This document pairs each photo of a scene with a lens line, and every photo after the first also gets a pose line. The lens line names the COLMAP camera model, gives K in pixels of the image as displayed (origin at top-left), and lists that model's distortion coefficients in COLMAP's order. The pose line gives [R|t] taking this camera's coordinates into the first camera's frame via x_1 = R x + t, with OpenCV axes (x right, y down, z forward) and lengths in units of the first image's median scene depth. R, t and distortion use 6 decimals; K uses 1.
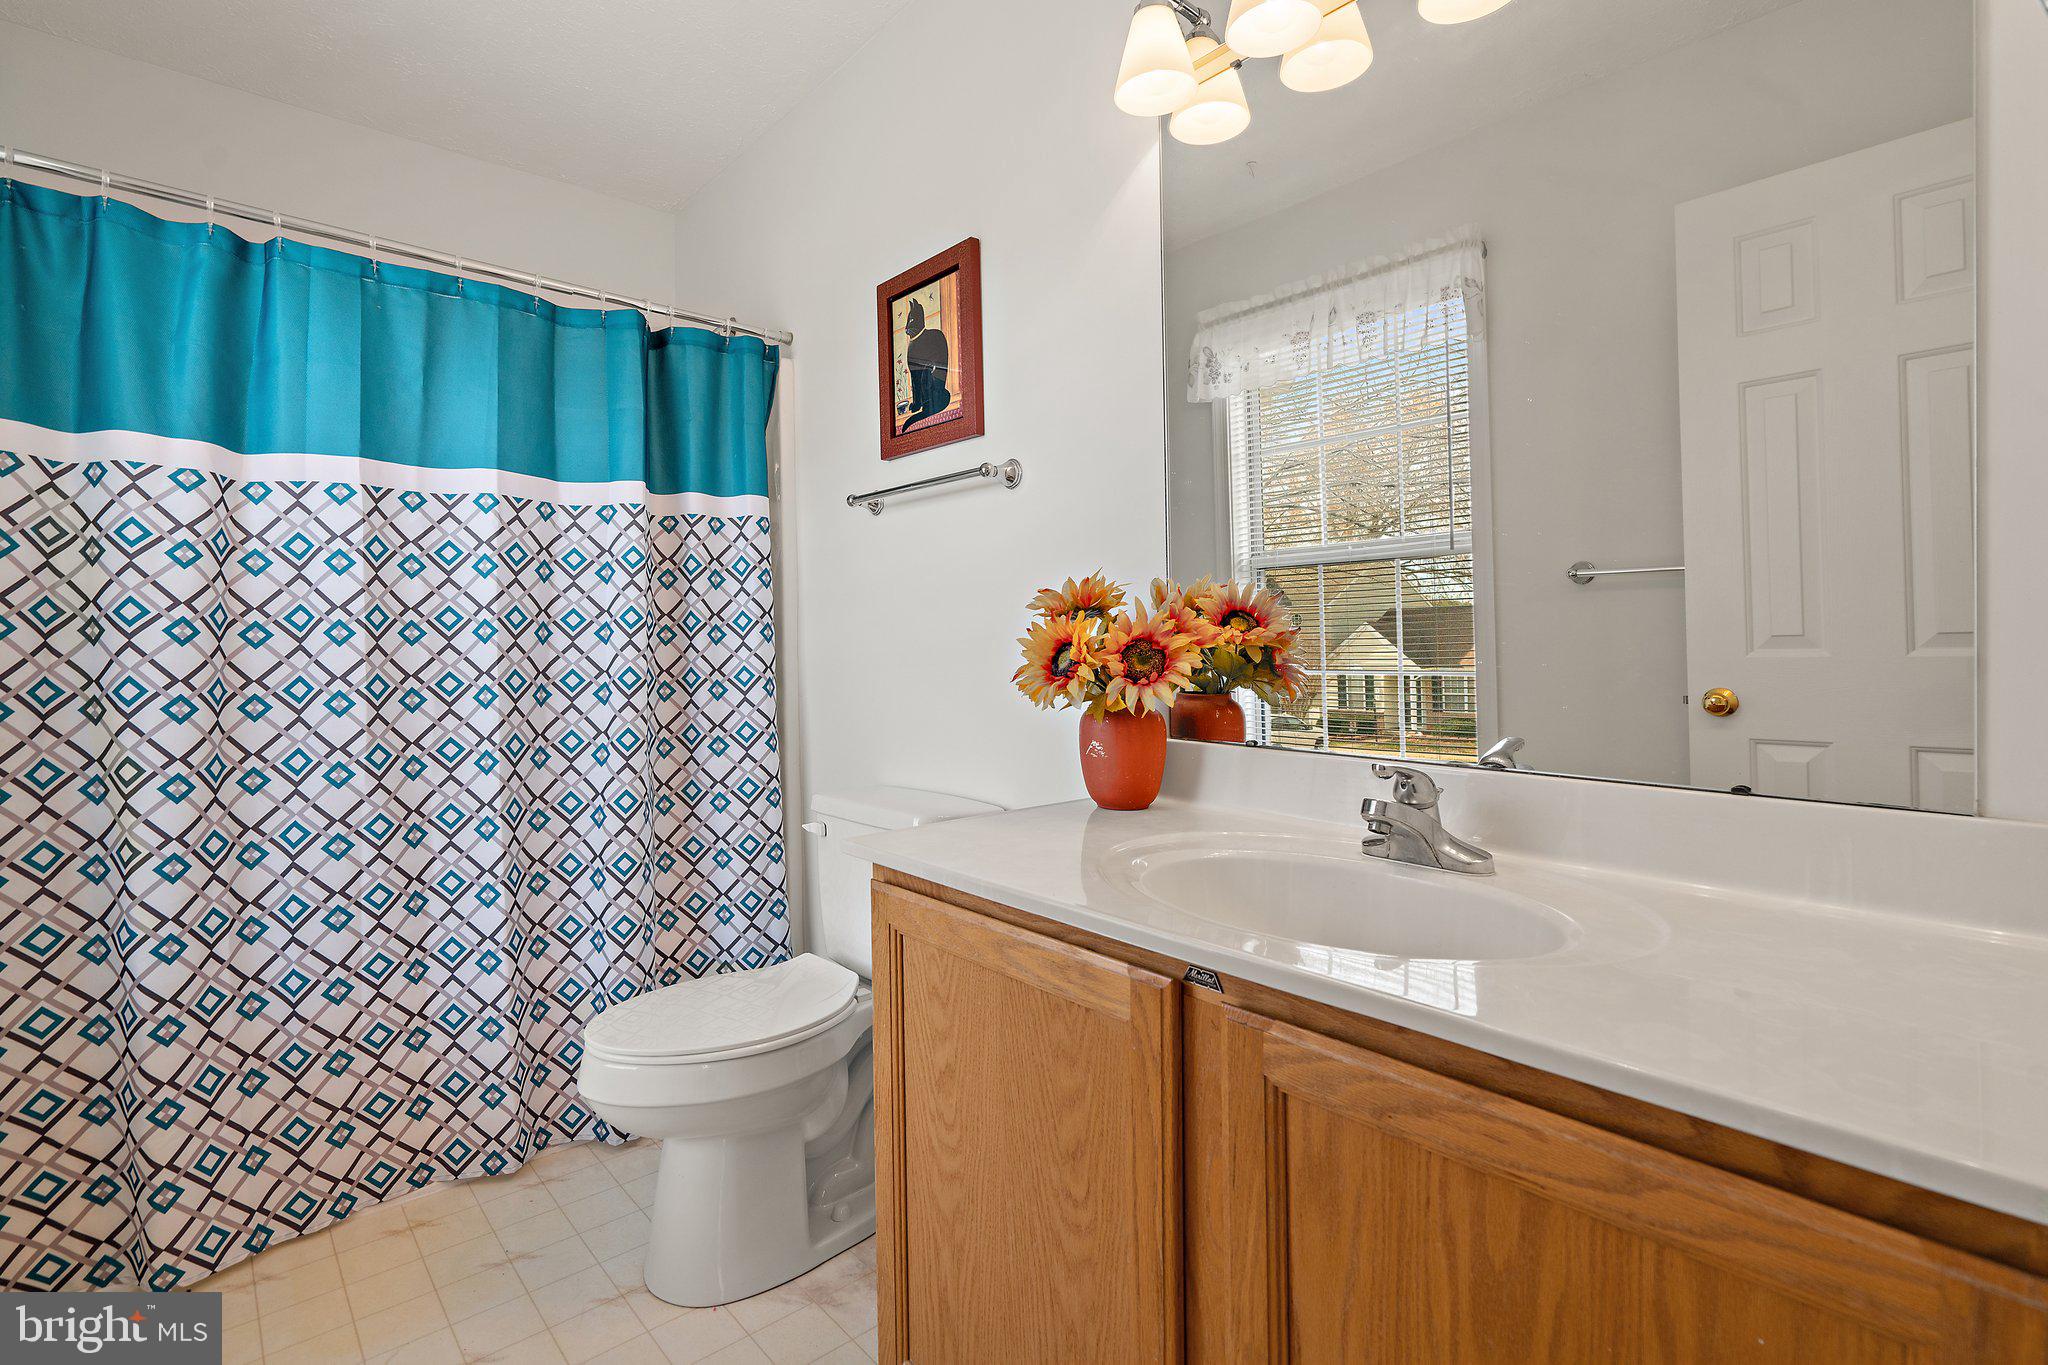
lens RADIAL K [[930.0, 0, 1012.0], [0, 930.0, 666.3], [0, 0, 1]] dist [-0.010175, 0.004538]
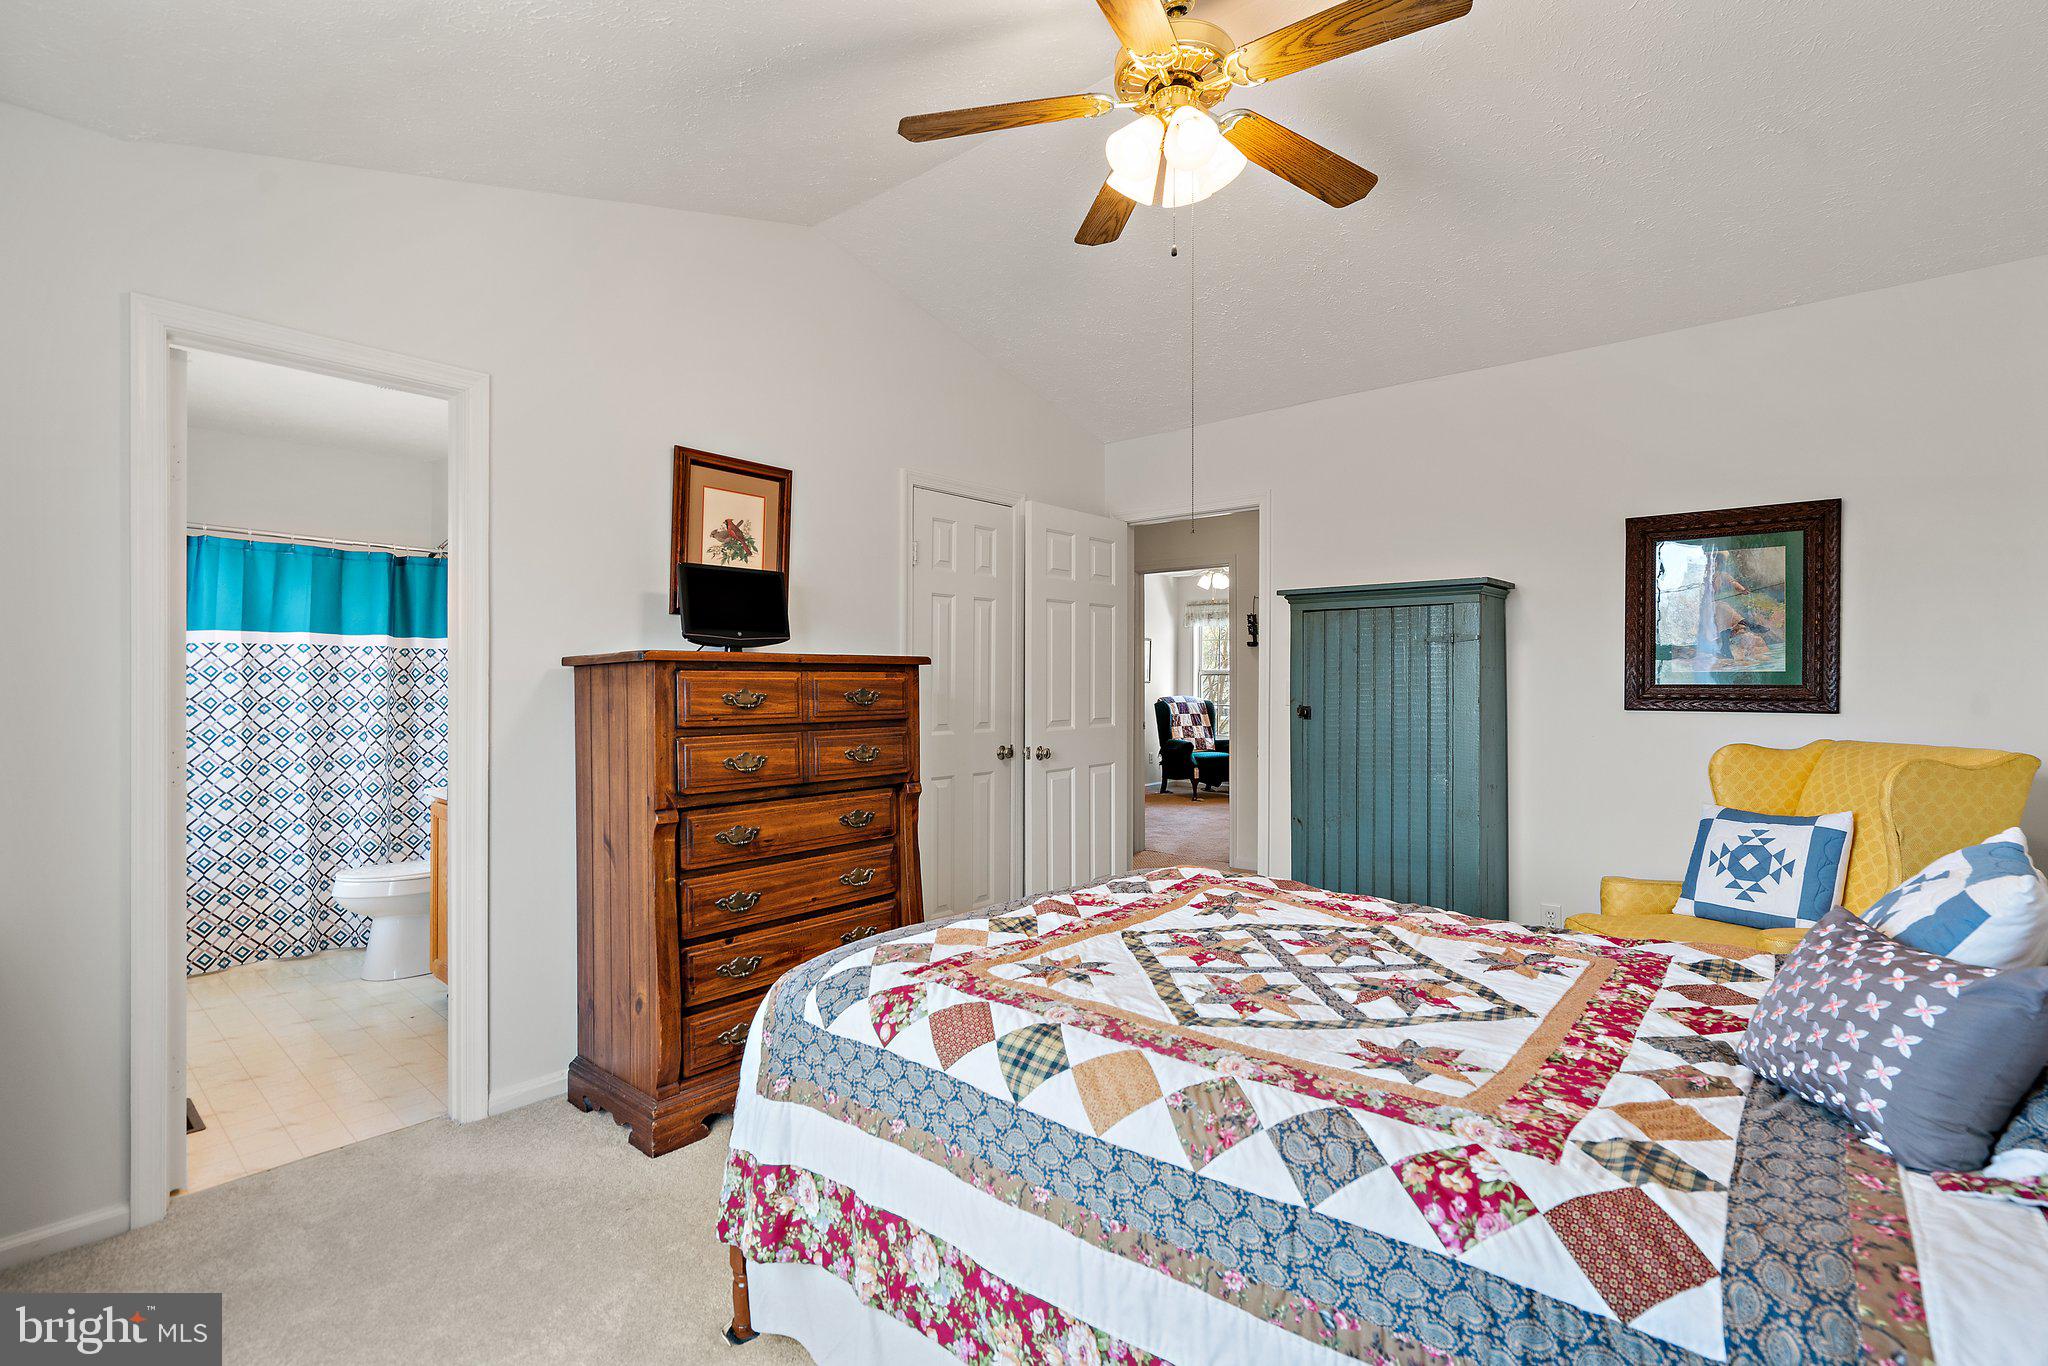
lens RADIAL K [[930.0, 0, 1038.6], [0, 930.0, 683.0], [0, 0, 1]] dist [-0.010175, 0.004538]
pose [[0.989466, 0.014365, 0.144051, 0.806494], [-0.011375, 0.999703, -0.021557, -0.067384], [-0.144318, 0.019691, 0.989335, -1.360622]]
